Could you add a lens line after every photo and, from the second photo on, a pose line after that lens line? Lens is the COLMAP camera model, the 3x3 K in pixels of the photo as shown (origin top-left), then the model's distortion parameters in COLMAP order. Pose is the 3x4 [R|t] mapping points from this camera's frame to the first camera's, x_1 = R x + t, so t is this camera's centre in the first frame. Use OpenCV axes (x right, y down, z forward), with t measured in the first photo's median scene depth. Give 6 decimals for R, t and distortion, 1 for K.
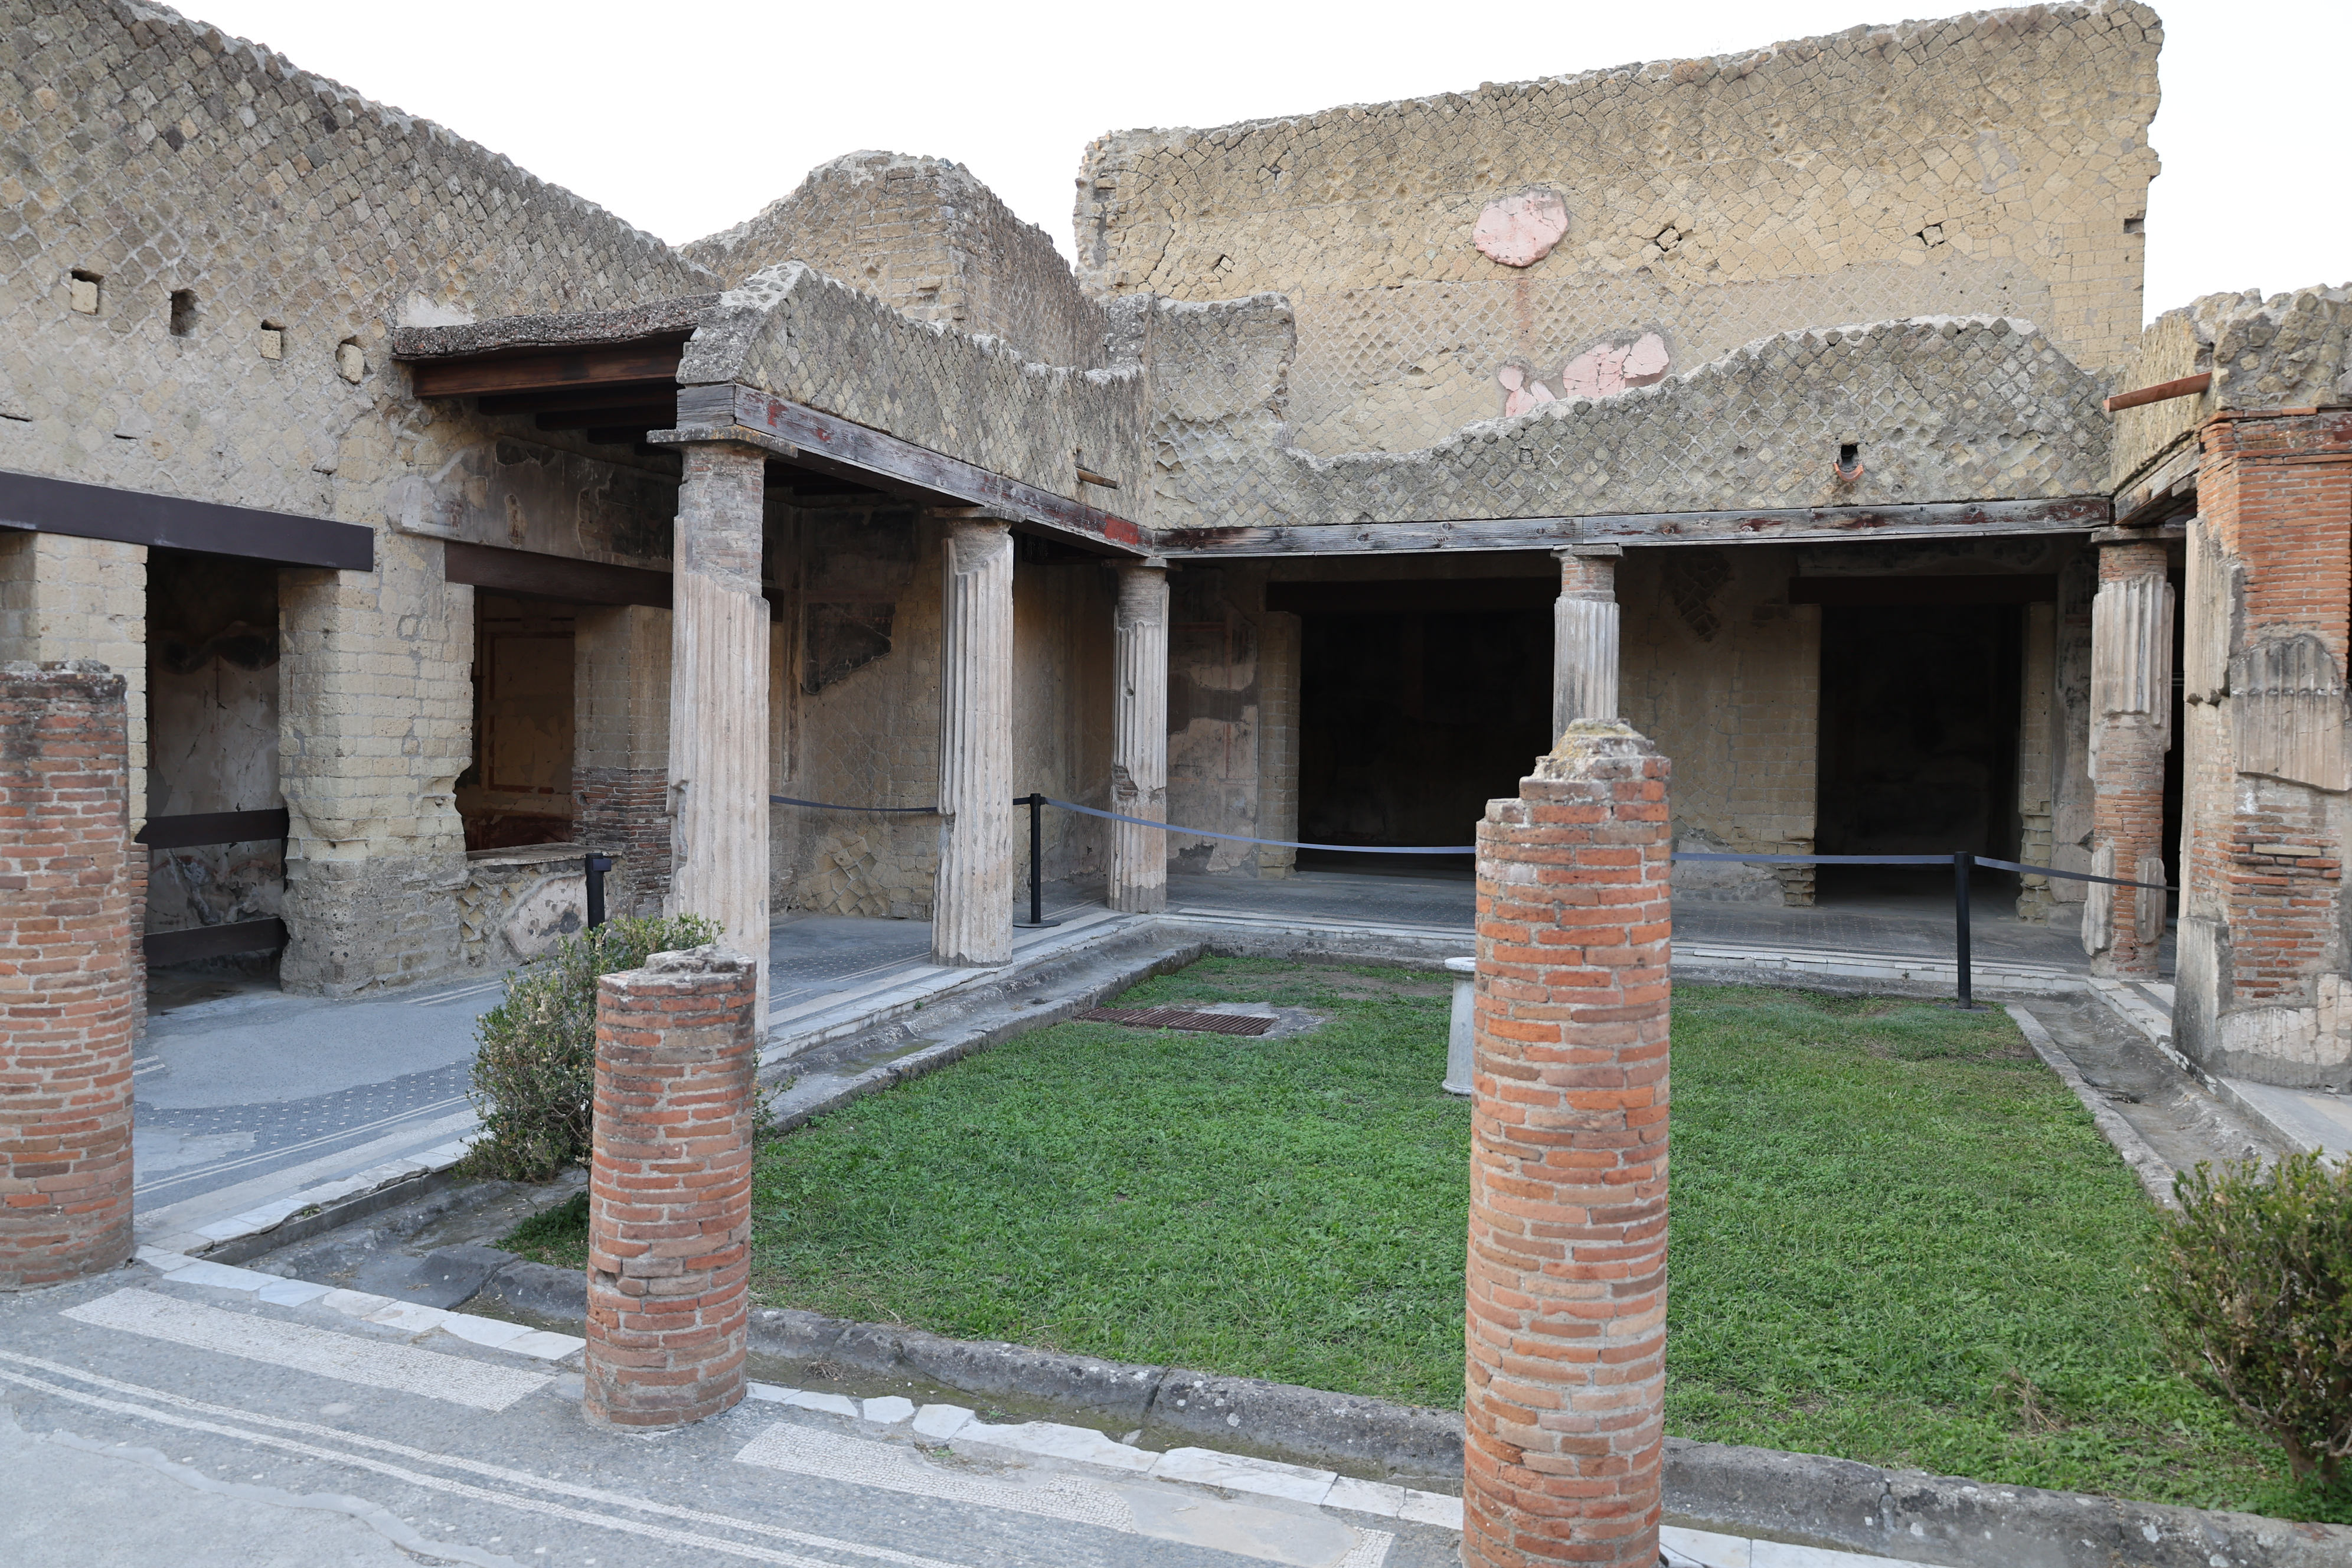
lens RADIAL K [[1614.0, 0, 1177.1], [0, 1614.0, 775.5], [0, 0, 1]] dist [-0.013788, 0.013401]
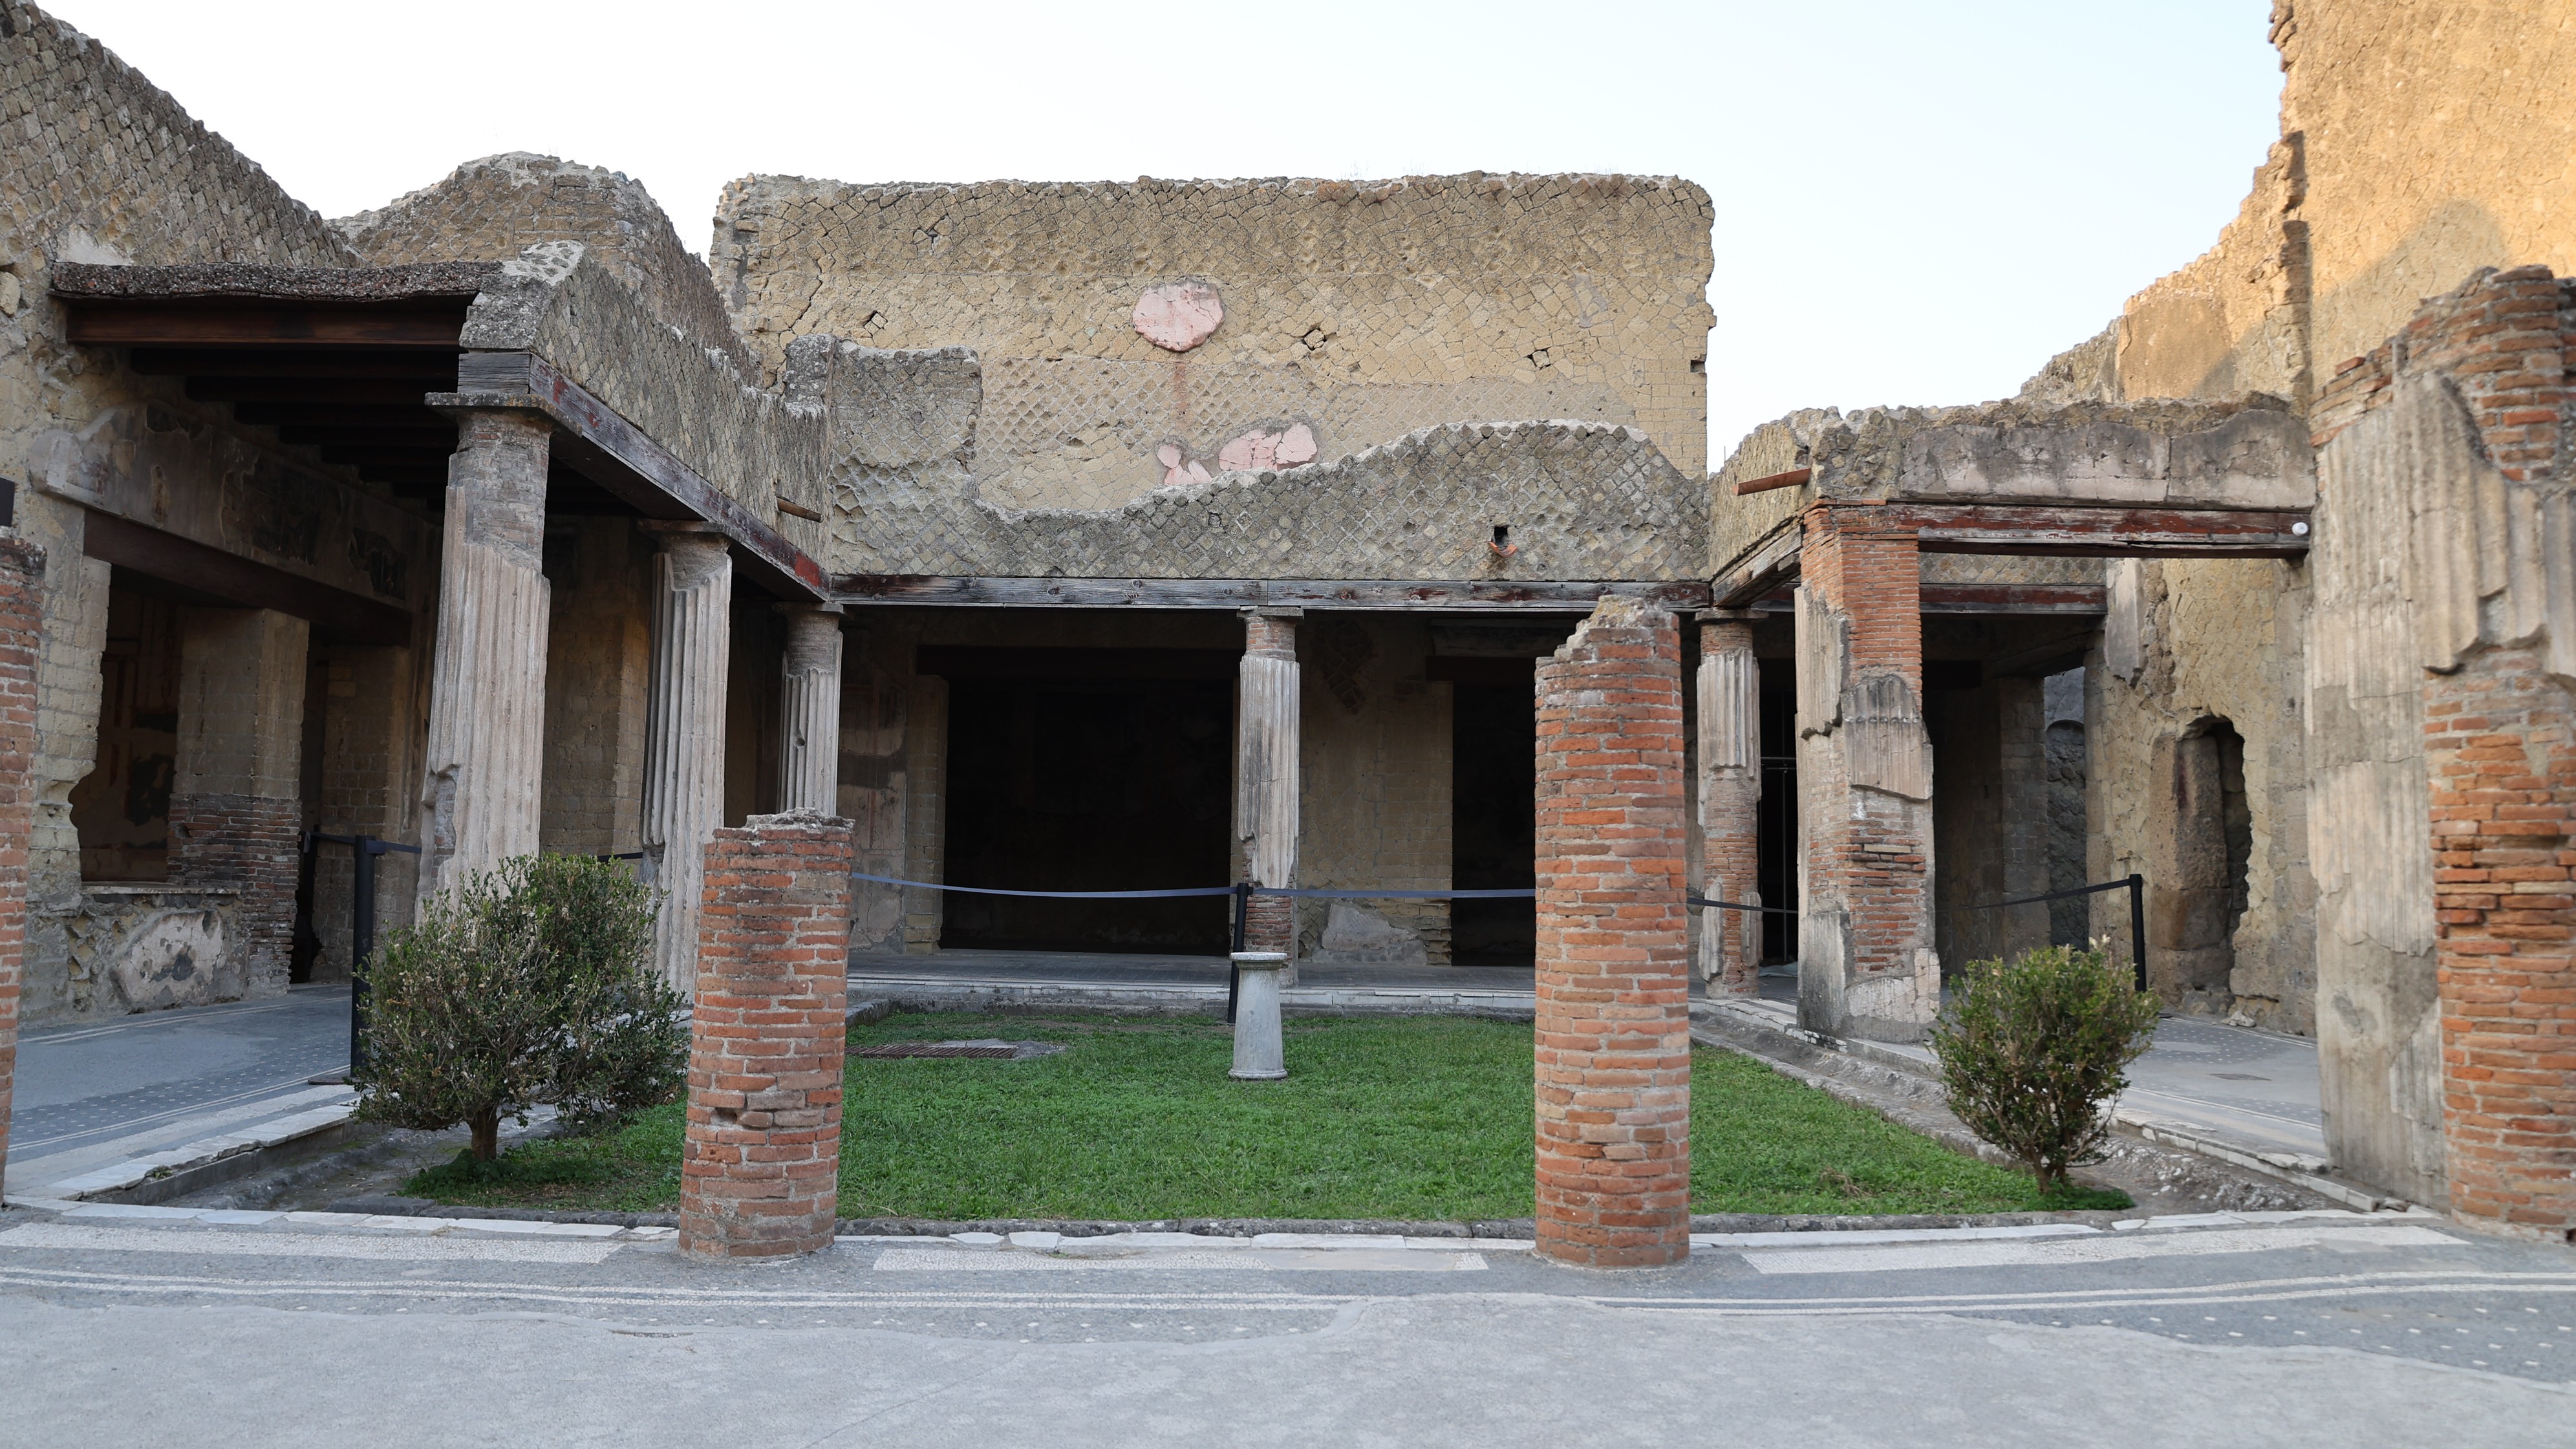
lens RADIAL K [[1757.1, 0, 1283.5], [0, 1757.1, 720.2], [0, 0, 1]] dist [-0.002478, -0.007402]
pose [[0.938303, 0.030085, 0.344504, -0.148290], [0.009585, 0.993563, -0.112871, 0.068190], [-0.345682, 0.109209, 0.931975, -0.072735]]
